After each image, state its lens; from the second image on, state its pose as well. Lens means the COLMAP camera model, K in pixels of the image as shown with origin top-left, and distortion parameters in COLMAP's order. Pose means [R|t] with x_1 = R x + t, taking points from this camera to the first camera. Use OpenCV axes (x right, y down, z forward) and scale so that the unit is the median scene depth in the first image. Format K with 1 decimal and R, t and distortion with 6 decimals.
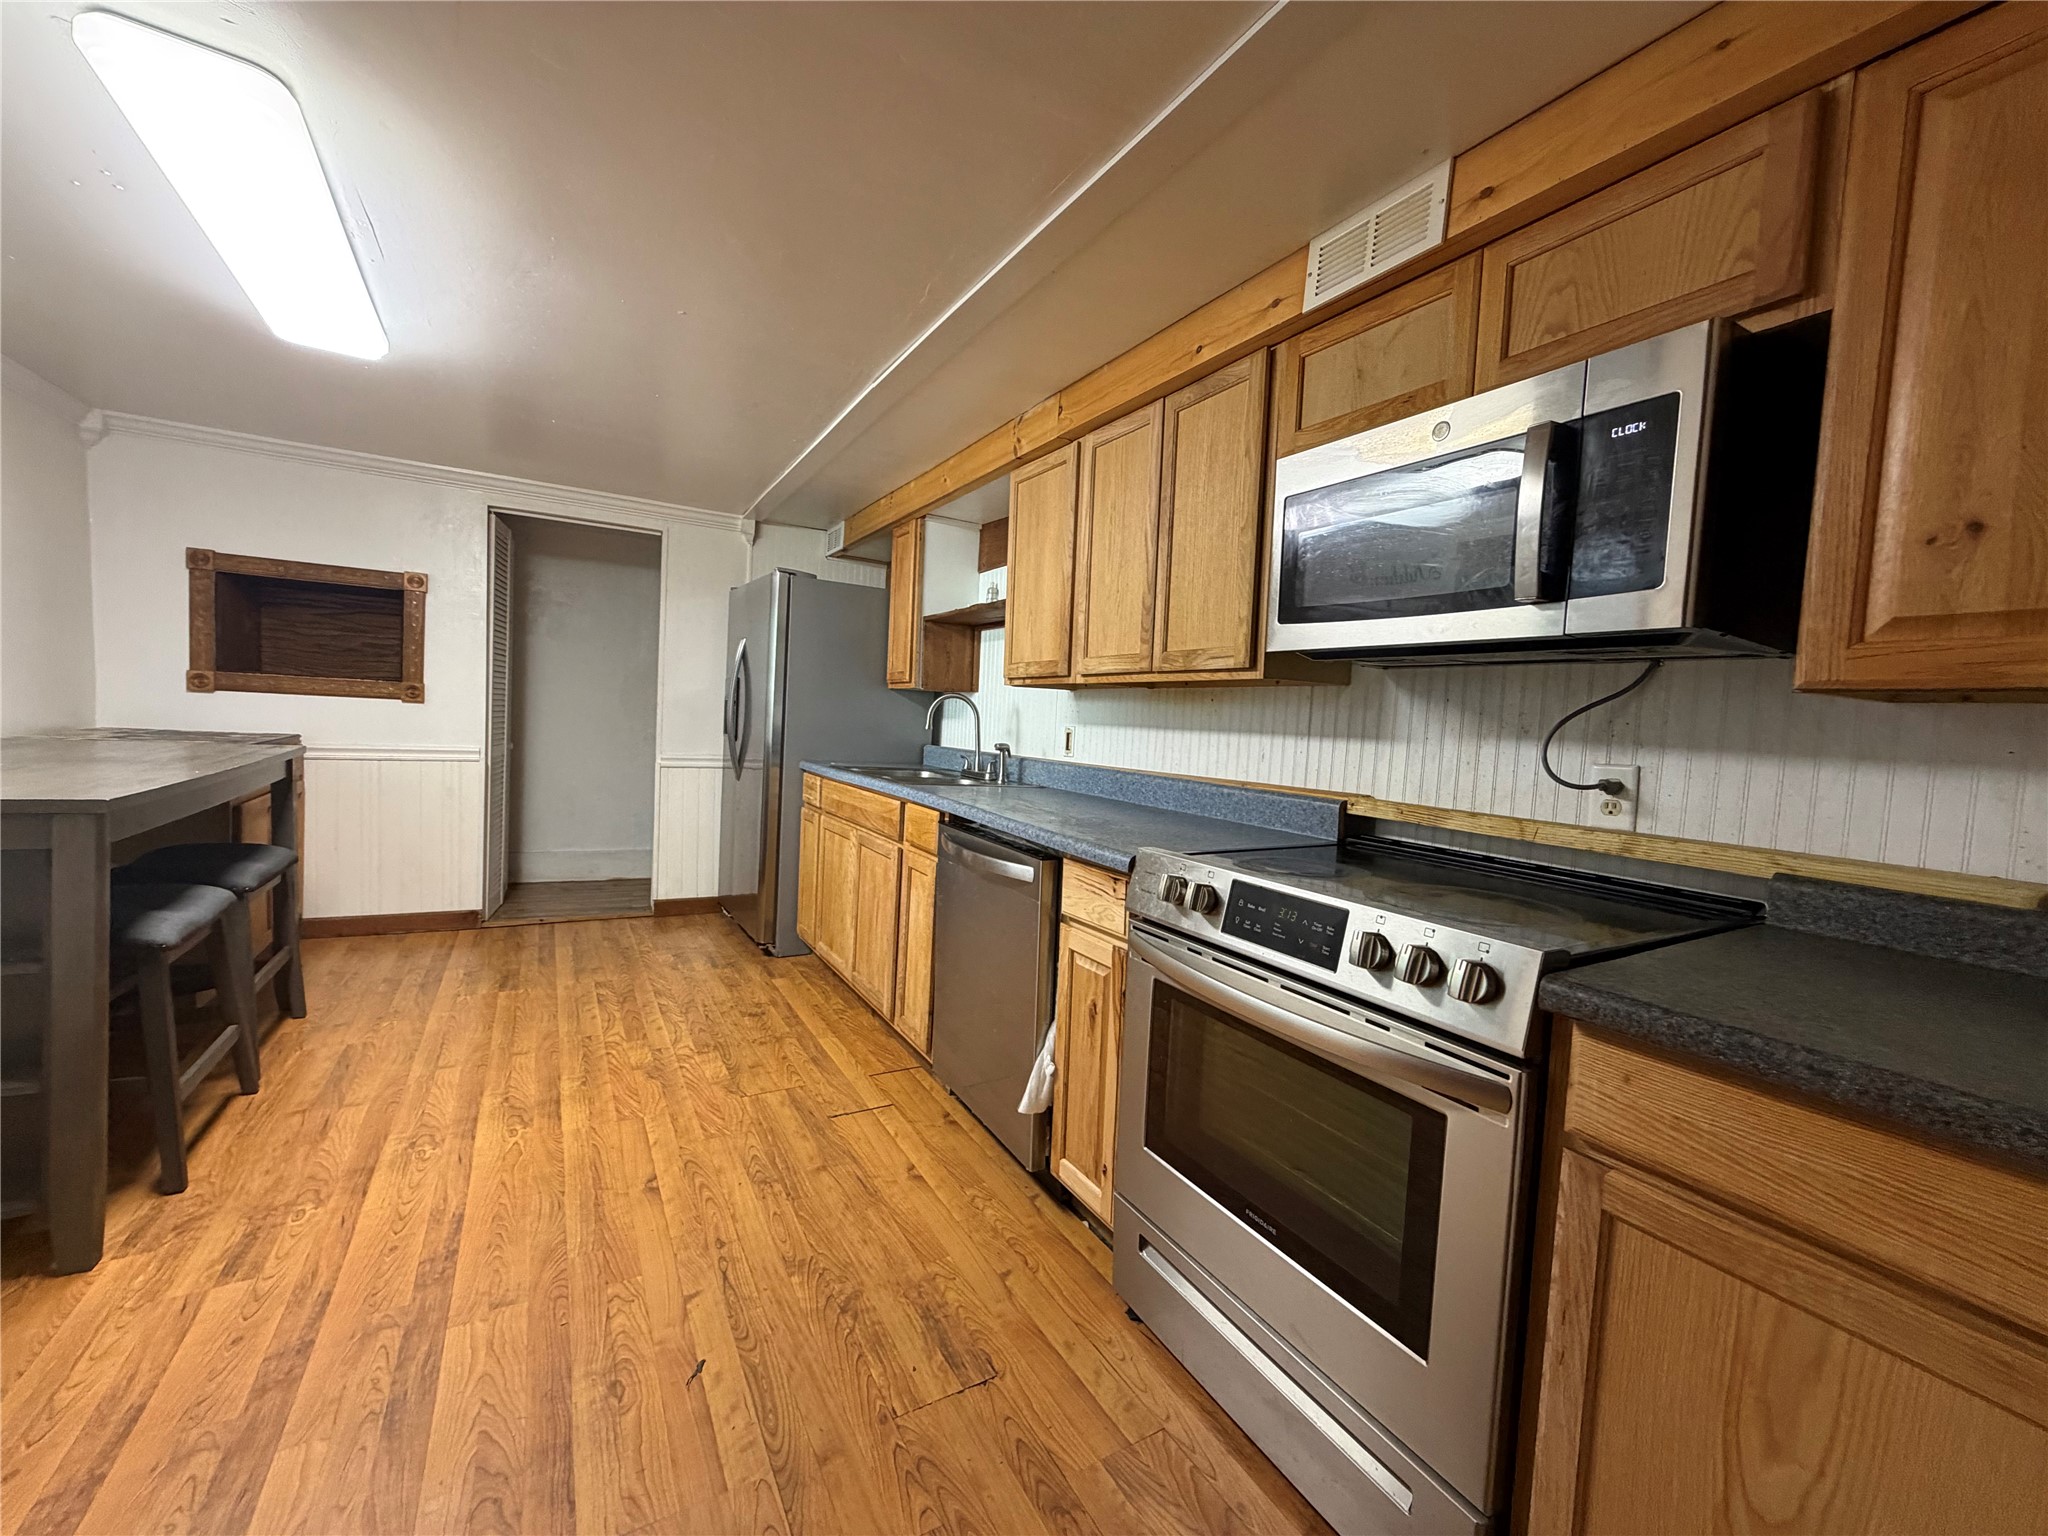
lens RADIAL K [[820.1, 0, 1024.7], [0, 820.1, 770.0], [0, 0, 1]] dist [0.001440, -0.000098]
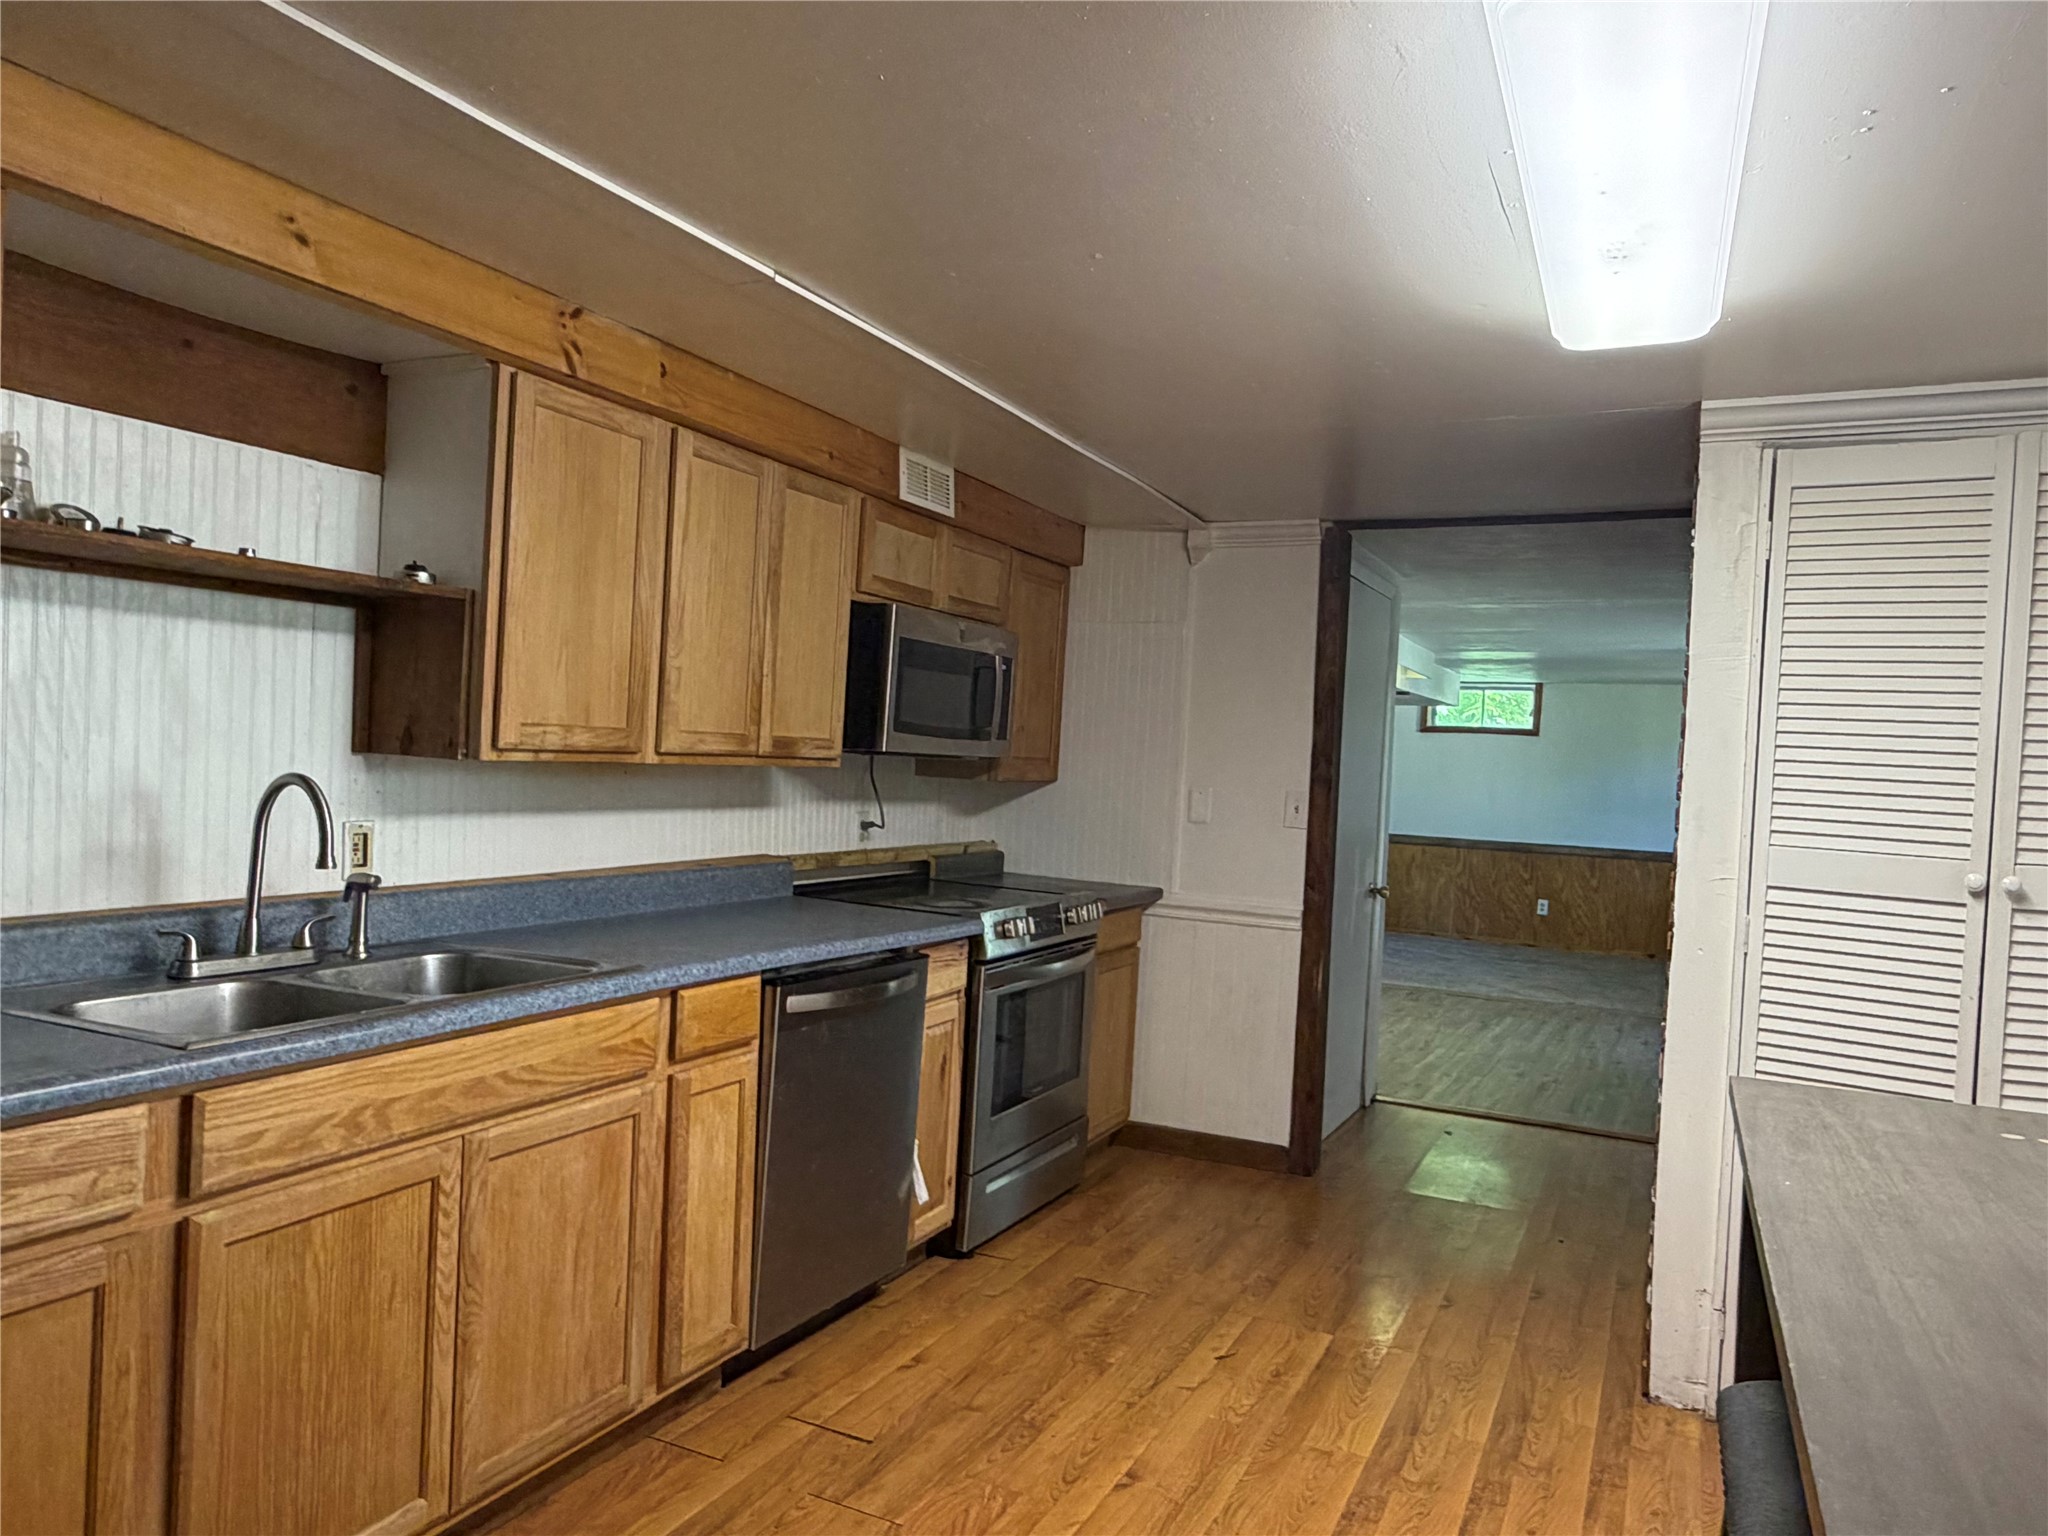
lens RADIAL K [[1358.7, 0, 1021.2], [0, 1358.7, 770.6], [0, 0, 1]] dist [-0.001912, -0.000263]
pose [[-0.553460, -0.089457, 0.828058, -1.558361], [-0.026963, 0.995618, 0.089538, -0.305442], [-0.832439, 0.027228, -0.553447, 1.976335]]
